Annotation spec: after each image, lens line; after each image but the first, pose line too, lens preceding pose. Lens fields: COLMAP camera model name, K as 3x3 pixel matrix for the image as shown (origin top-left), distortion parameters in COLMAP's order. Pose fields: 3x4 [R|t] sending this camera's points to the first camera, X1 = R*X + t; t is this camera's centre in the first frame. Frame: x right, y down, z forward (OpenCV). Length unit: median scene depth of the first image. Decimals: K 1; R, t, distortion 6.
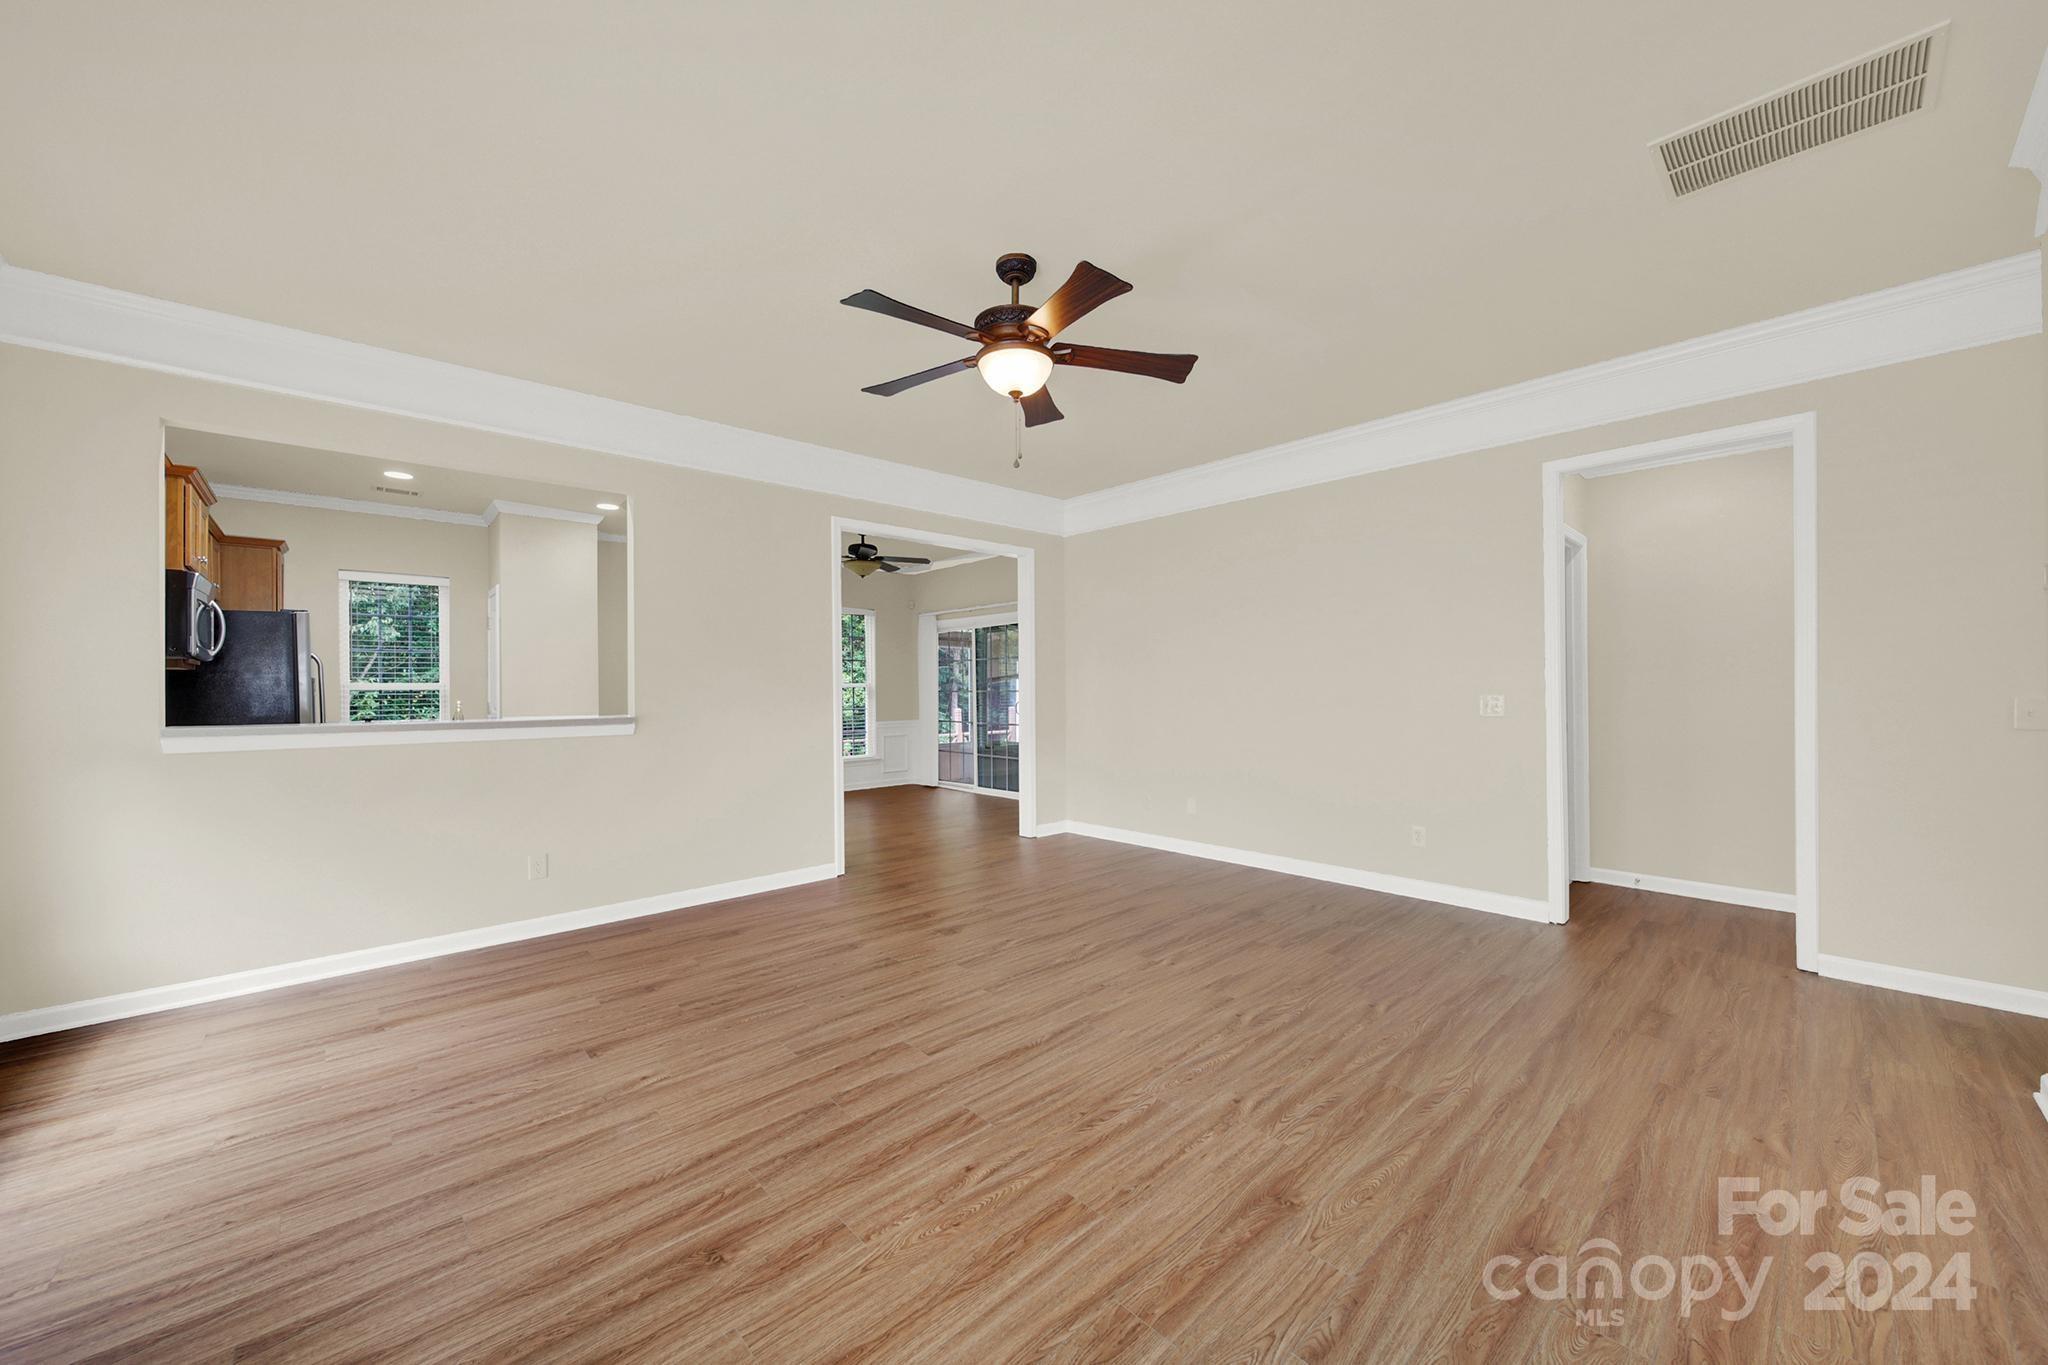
lens RADIAL K [[743.9, 0, 1031.3], [0, 743.9, 682.1], [0, 0, 1]] dist [-0.001139, -0.000103]
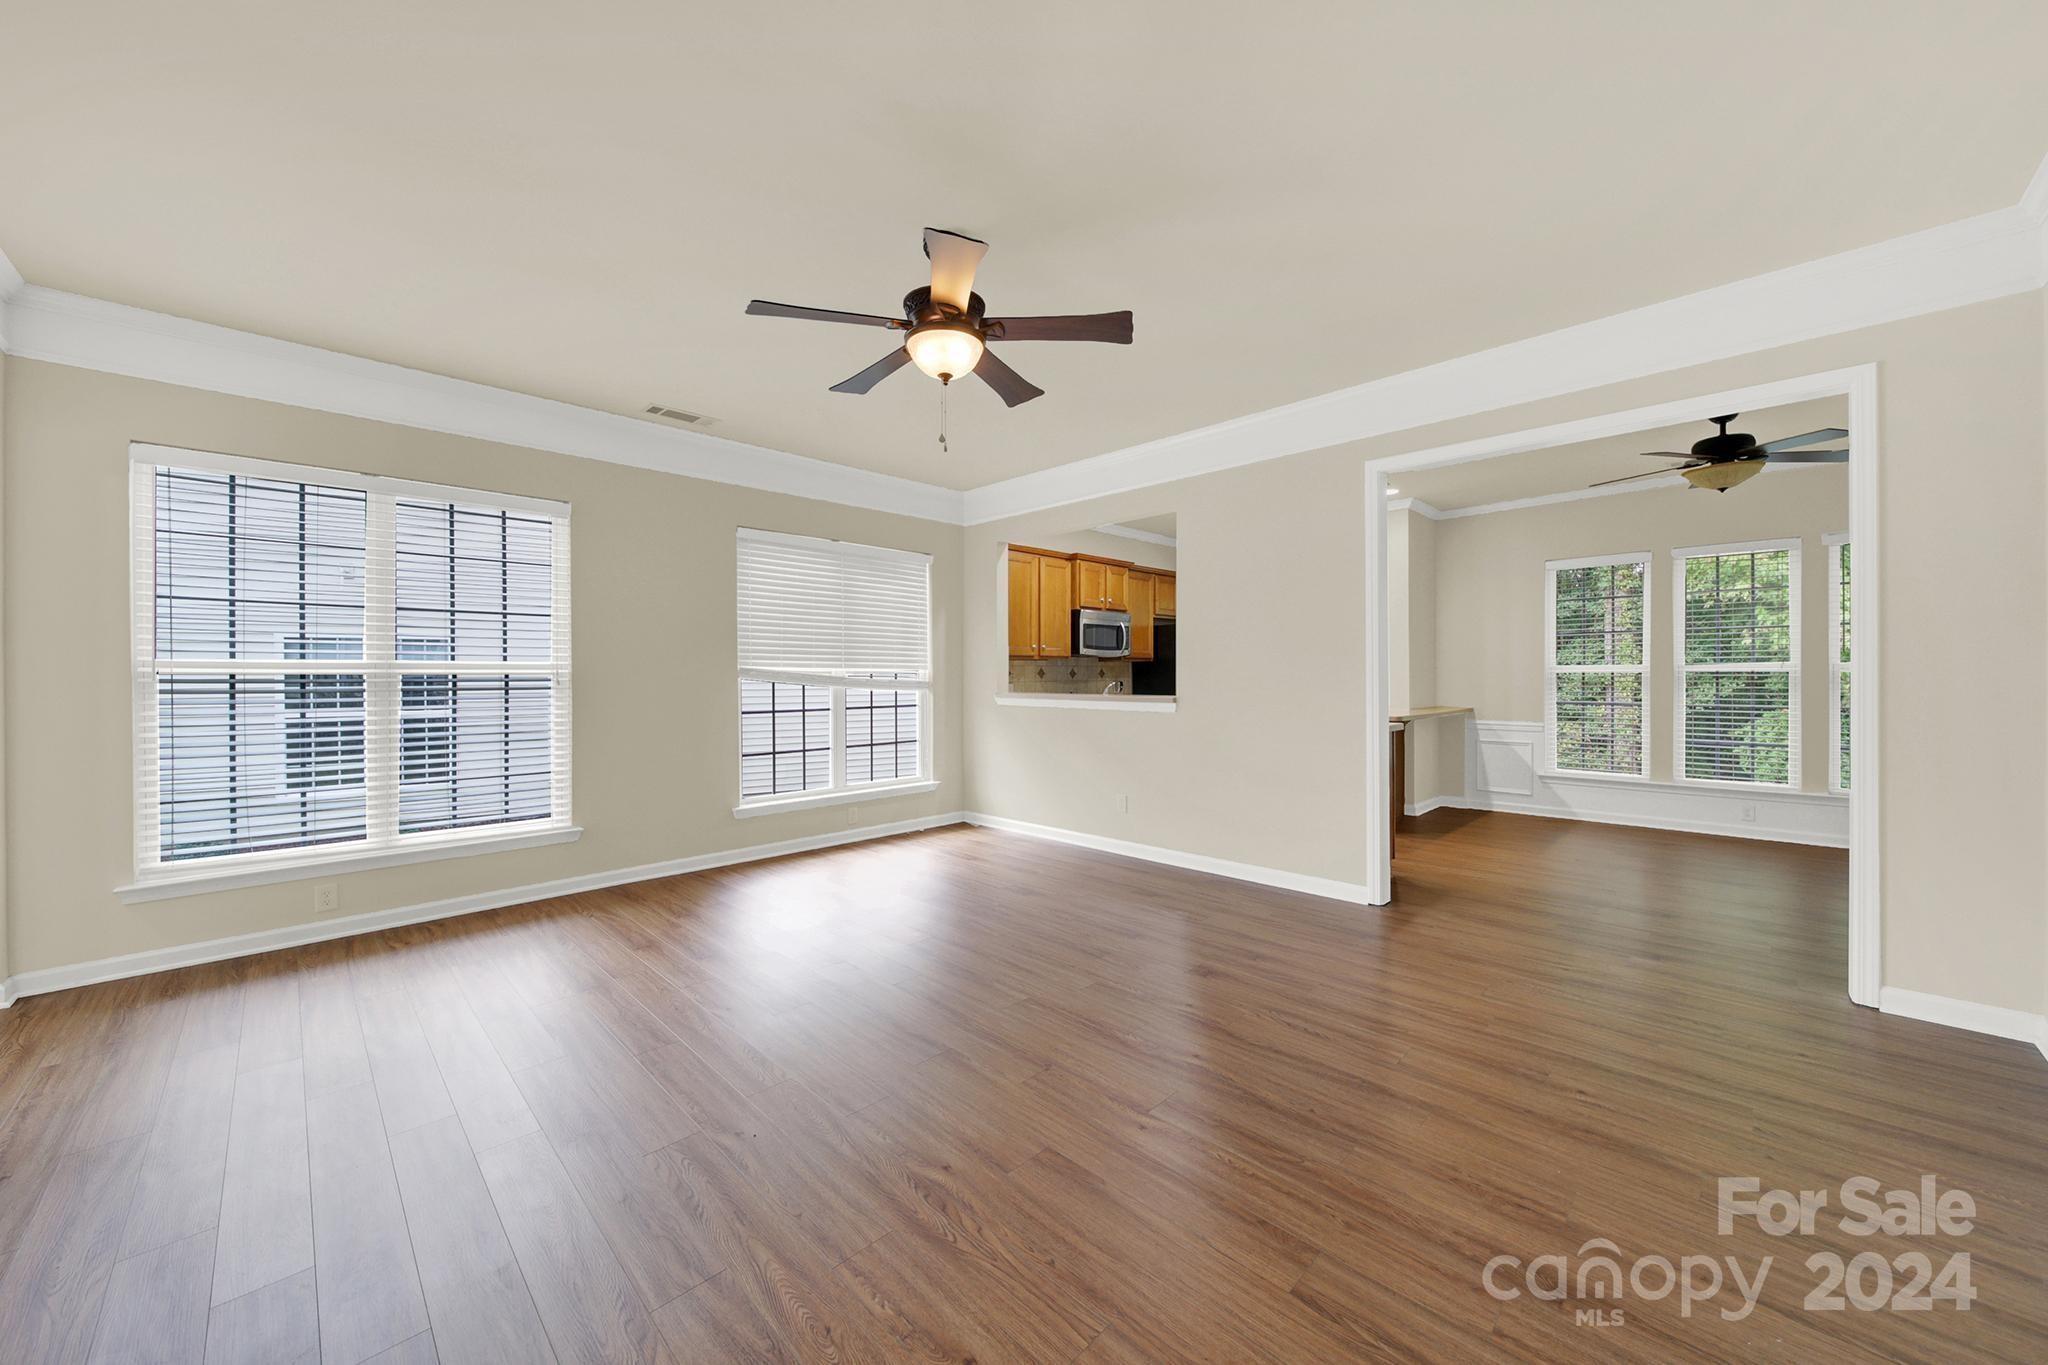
lens RADIAL K [[743.9, 0, 1031.3], [0, 743.9, 682.1], [0, 0, 1]] dist [-0.001139, -0.000103]
pose [[0.042066, 0.017297, -0.998965, 0.911171], [0.008544, 0.999807, 0.017672, -0.003442], [0.999078, -0.009278, 0.041910, 1.011981]]
